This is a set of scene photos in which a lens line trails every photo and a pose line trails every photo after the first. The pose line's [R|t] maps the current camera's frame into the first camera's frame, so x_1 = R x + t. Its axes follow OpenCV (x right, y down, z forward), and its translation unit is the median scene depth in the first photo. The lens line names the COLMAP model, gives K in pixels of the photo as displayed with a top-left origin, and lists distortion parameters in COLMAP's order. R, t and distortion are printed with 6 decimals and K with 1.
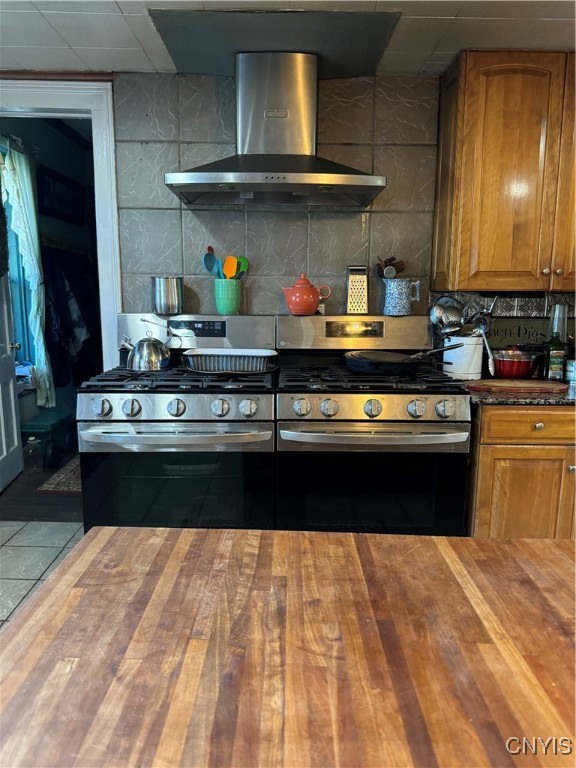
lens RADIAL K [[548.1, 0, 289.2], [0, 548.1, 386.4], [0, 0, 1]] dist [0.051918, -0.069823]
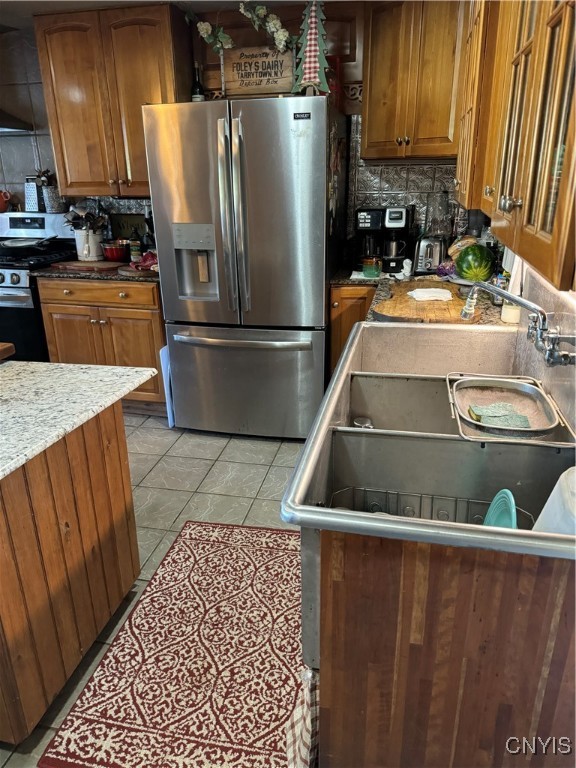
lens RADIAL K [[548.1, 0, 289.2], [0, 548.1, 386.4], [0, 0, 1]] dist [0.051918, -0.069823]
pose [[0.971992, 0.069612, -0.224467, 1.153698], [-0.022178, 0.978031, 0.207275, -0.002487], [0.233964, -0.196491, 0.952183, -0.297972]]
